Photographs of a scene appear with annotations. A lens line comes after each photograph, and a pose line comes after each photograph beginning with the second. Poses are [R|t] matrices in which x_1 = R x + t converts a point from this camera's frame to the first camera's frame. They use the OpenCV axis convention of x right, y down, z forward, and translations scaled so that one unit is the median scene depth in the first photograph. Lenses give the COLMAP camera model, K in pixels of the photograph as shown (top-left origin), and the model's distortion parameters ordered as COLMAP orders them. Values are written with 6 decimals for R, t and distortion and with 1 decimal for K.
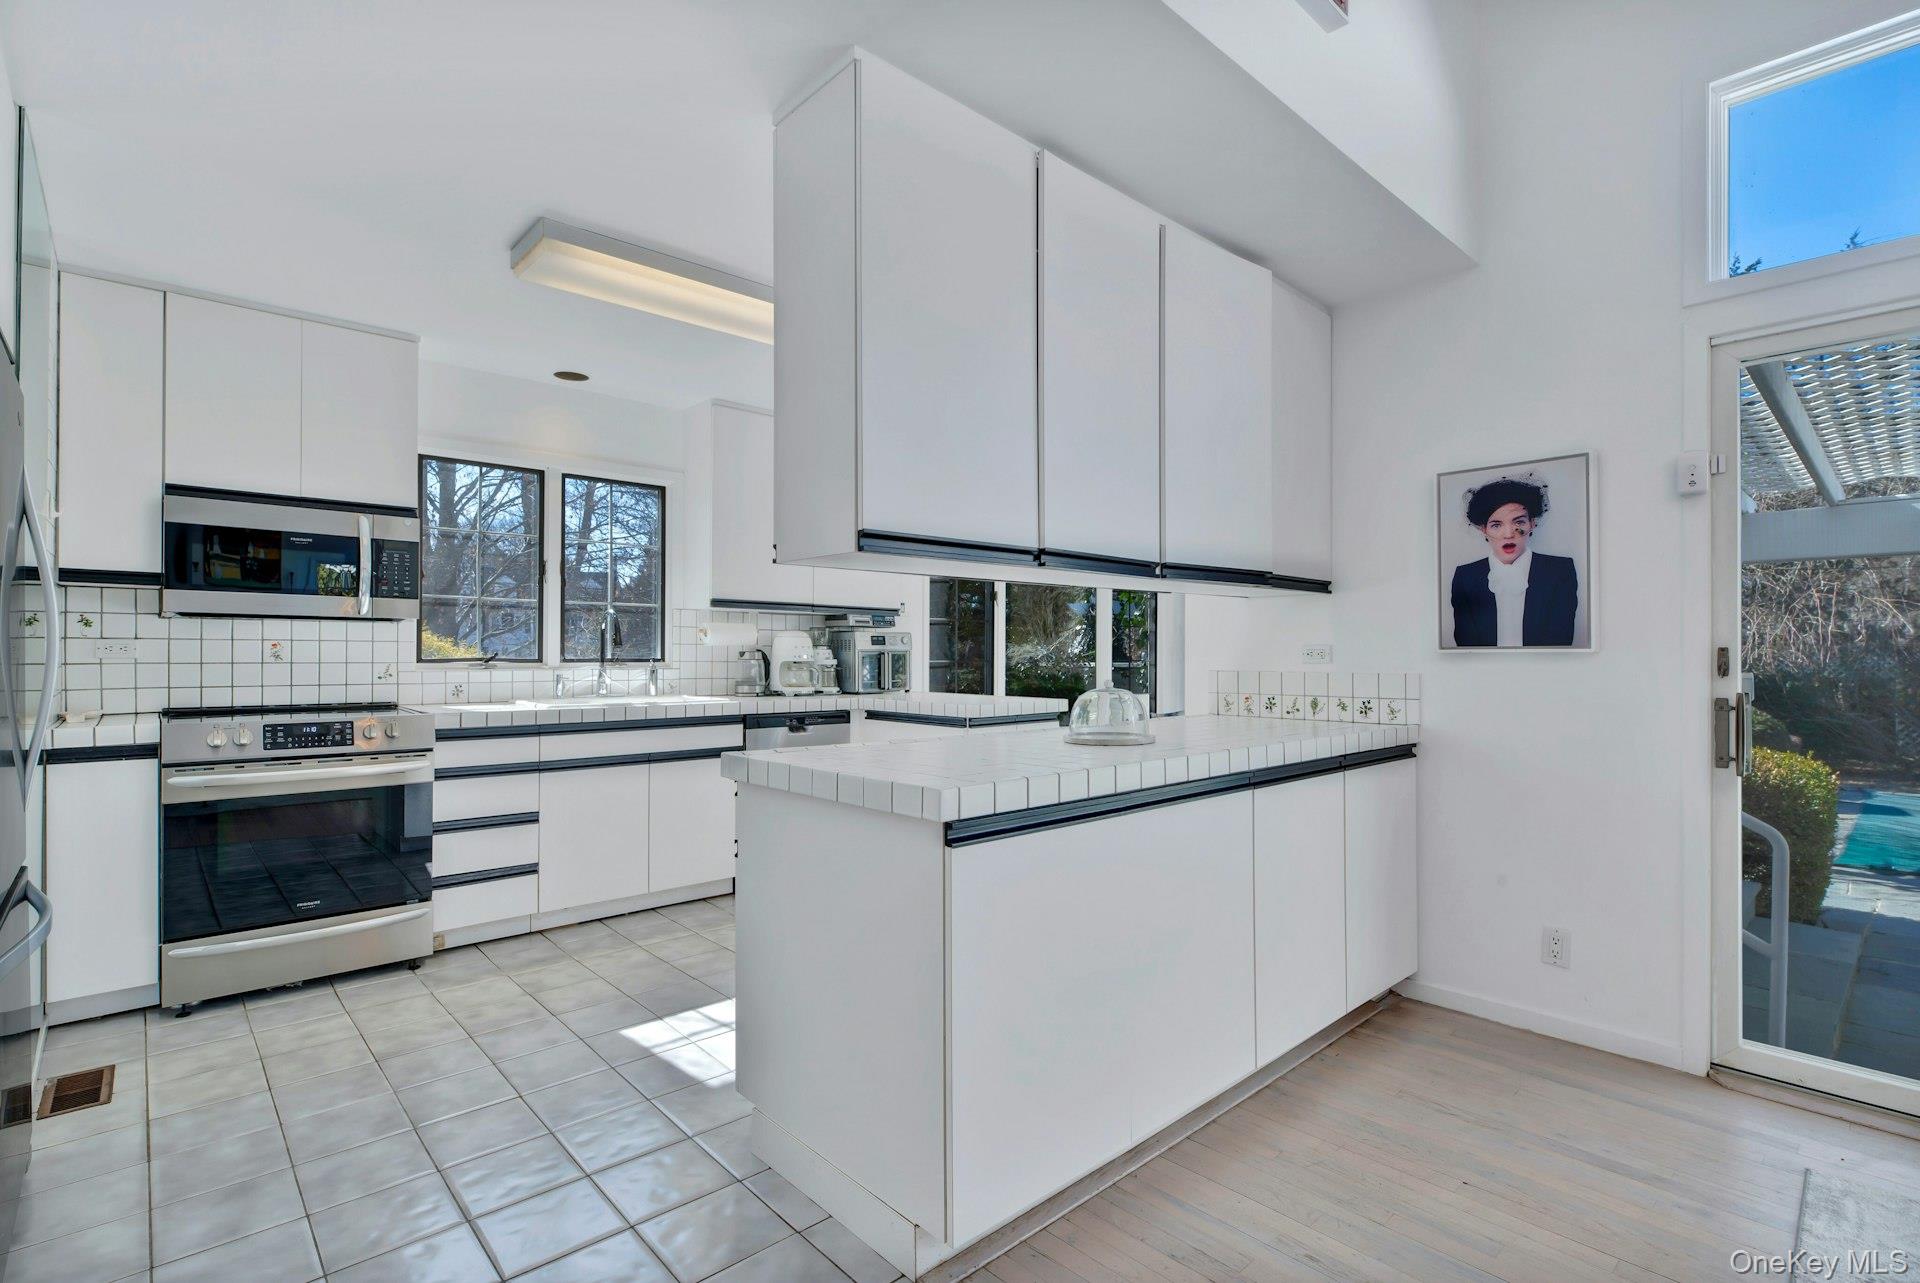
lens RADIAL K [[920.3, 0, 962.9], [0, 920.3, 647.1], [0, 0, 1]] dist [0.000823, 0.000295]
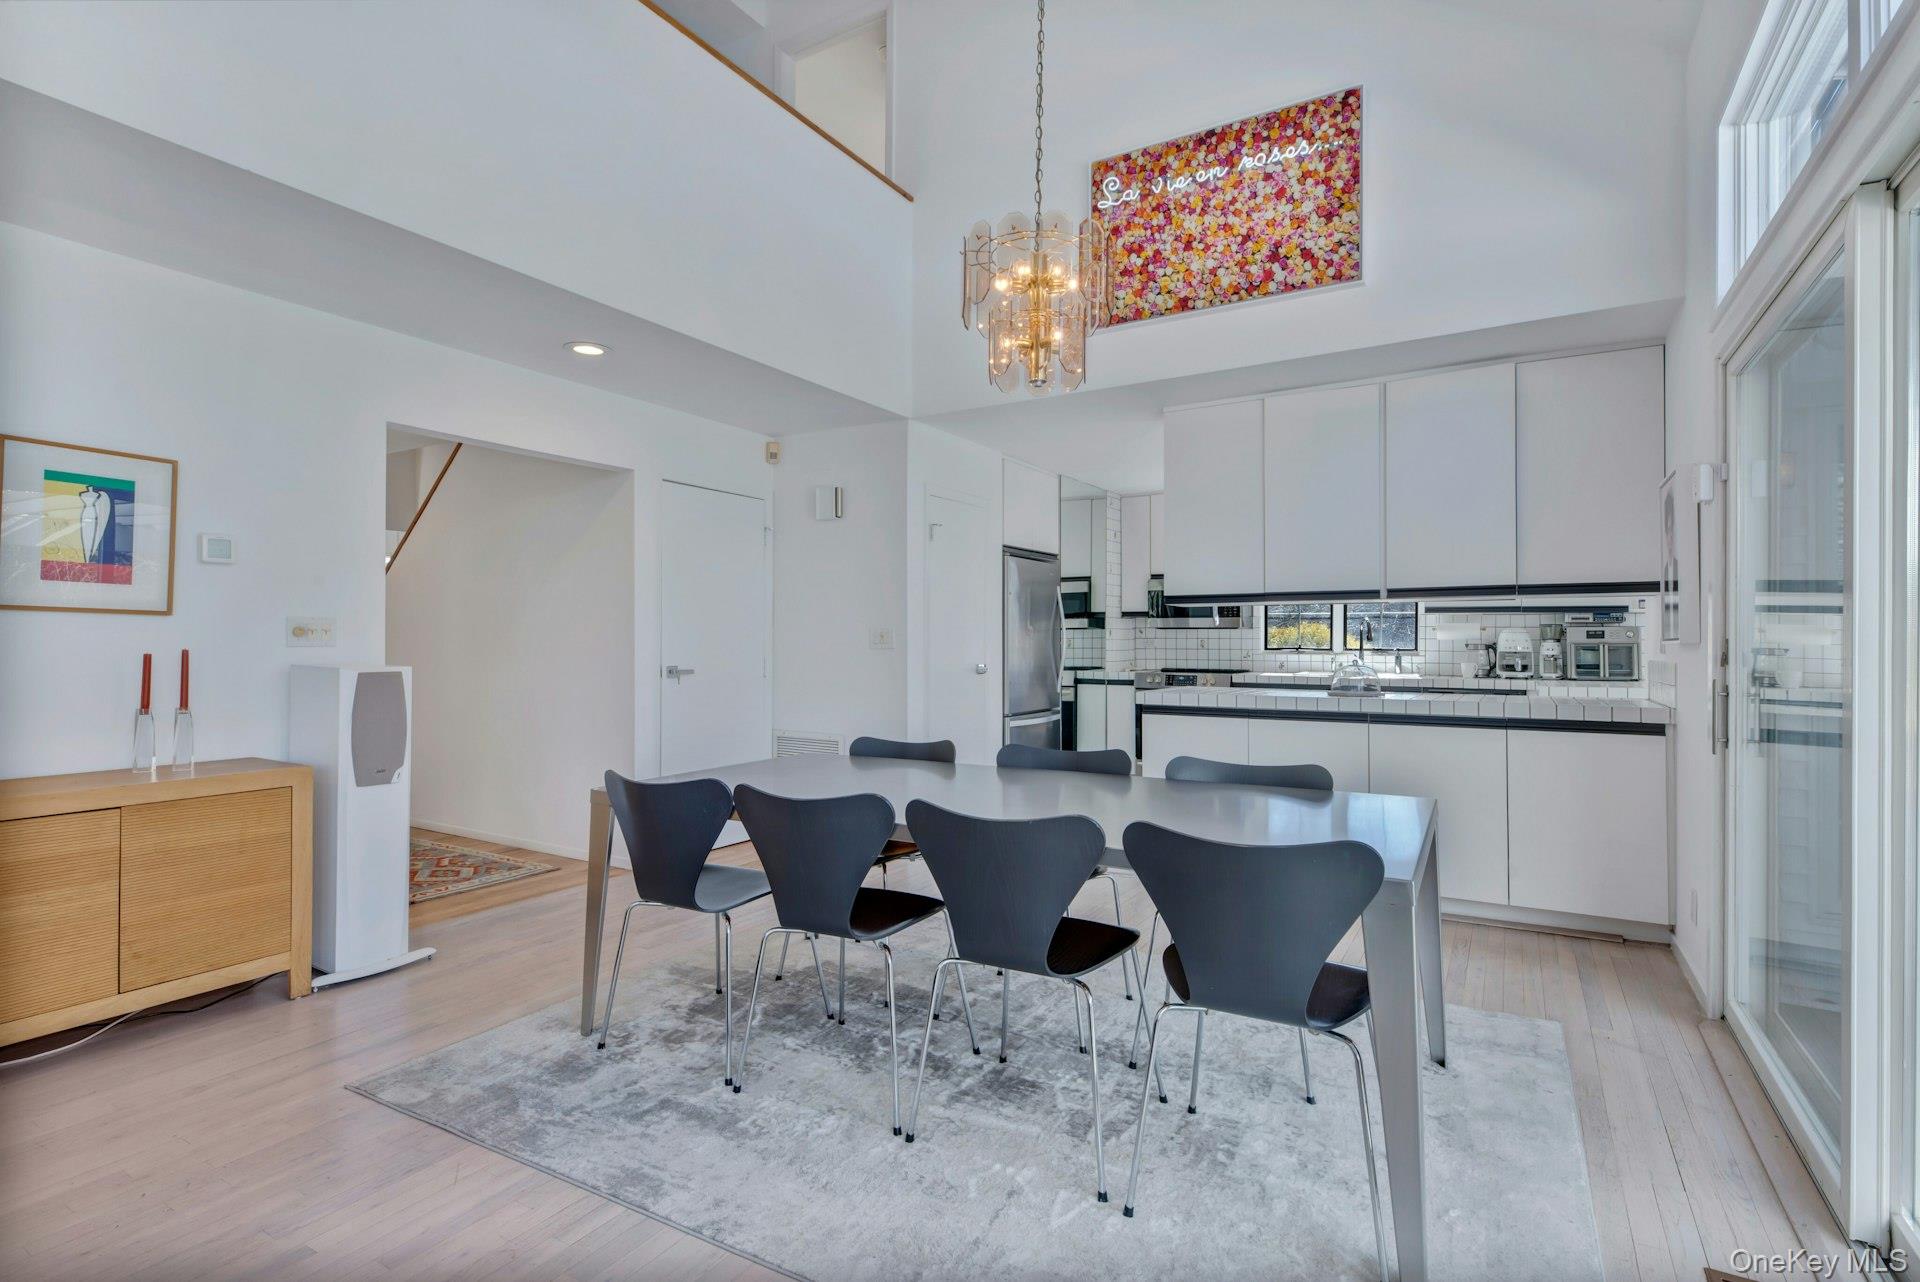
lens RADIAL K [[920.3, 0, 968.5], [0, 920.3, 640.1], [0, 0, 1]] dist [0.000823, 0.000295]
pose [[0.293675, -0.002481, -0.955902, 1.184637], [0.004124, 0.999991, -0.001328, -0.003201], [0.955896, -0.003552, 0.293683, -0.147337]]
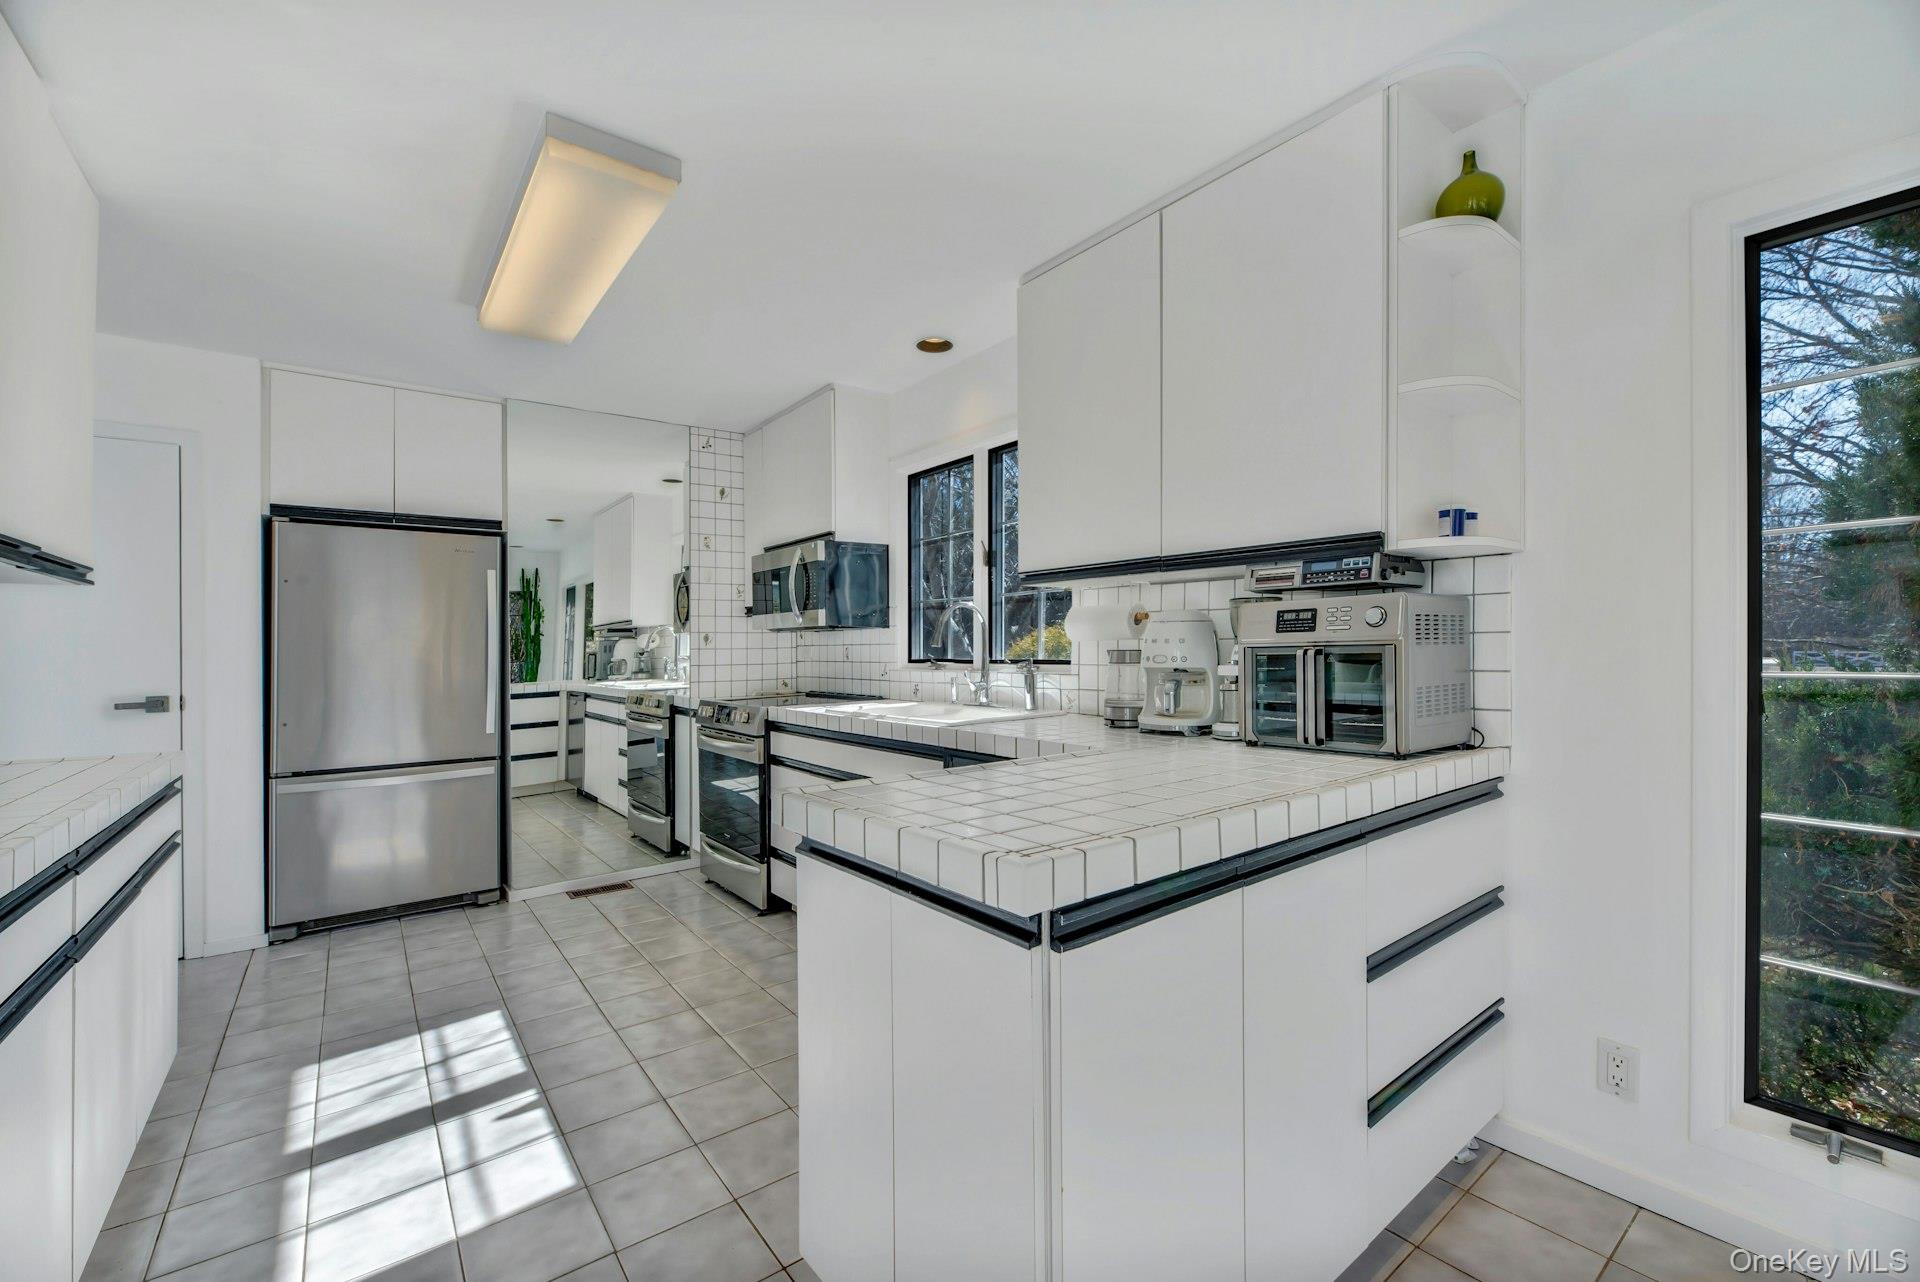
lens RADIAL K [[789.7, 0, 956.6], [0, 789.7, 644.2], [0, 0, 1]] dist [-0.001196, -0.000162]
pose [[-0.089526, -0.008180, -0.995951, 0.409439], [0.017084, 0.999807, -0.009747, 0.005948], [0.995838, -0.017887, -0.089369, 1.325727]]
